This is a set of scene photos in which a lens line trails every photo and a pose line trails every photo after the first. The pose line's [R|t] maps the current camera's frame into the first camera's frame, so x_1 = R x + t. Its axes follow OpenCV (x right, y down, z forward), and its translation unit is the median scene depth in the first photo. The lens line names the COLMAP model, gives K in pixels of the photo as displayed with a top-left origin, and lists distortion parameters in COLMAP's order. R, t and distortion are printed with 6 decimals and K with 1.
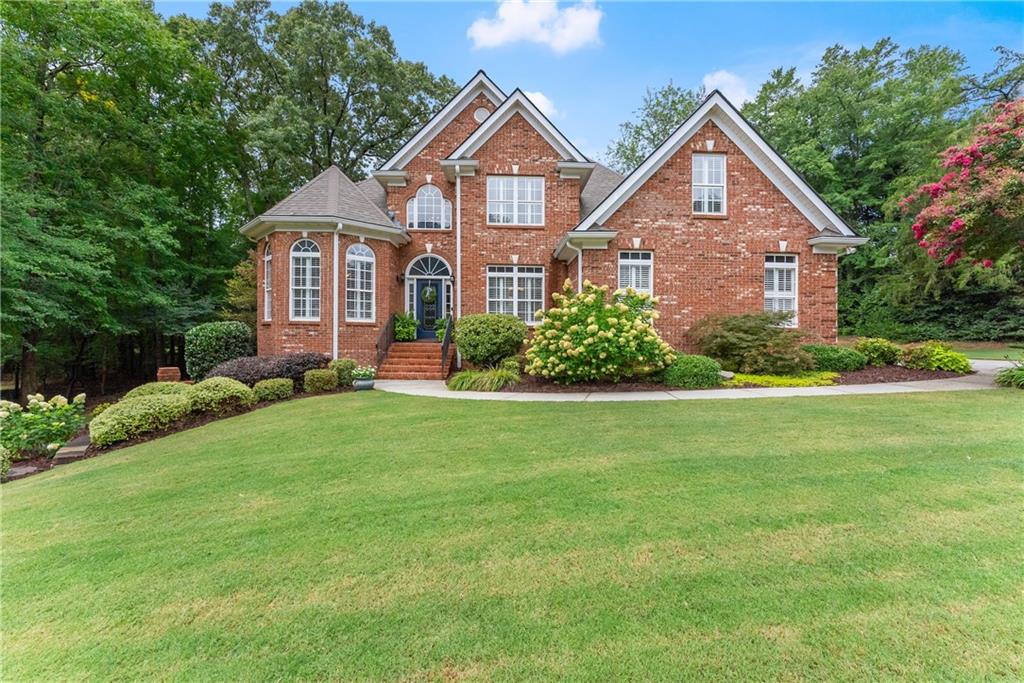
lens RADIAL K [[409.3, 0, 511.1], [0, 409.3, 334.6], [0, 0, 1]] dist [-0.001027, -0.000105]
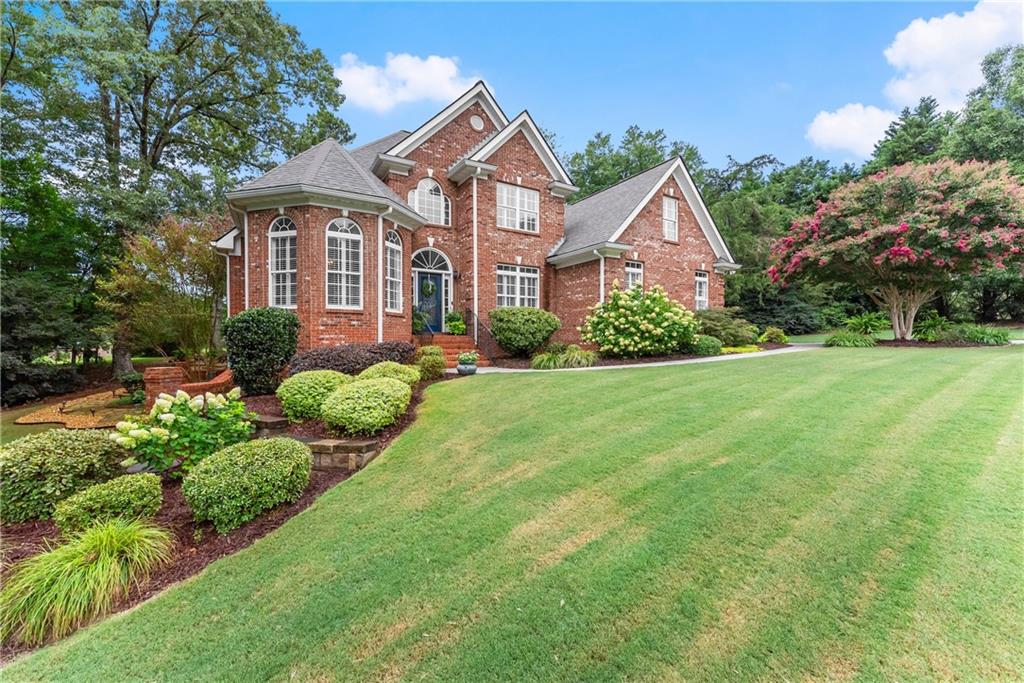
lens RADIAL K [[409.3, 0, 484.9], [0, 409.3, 349.3], [0, 0, 1]] dist [-0.001027, -0.000105]
pose [[0.869587, -0.023230, 0.493233, -0.639698], [0.016358, 0.999700, 0.018245, 0.040876], [-0.493509, -0.007797, 0.869706, 0.057334]]
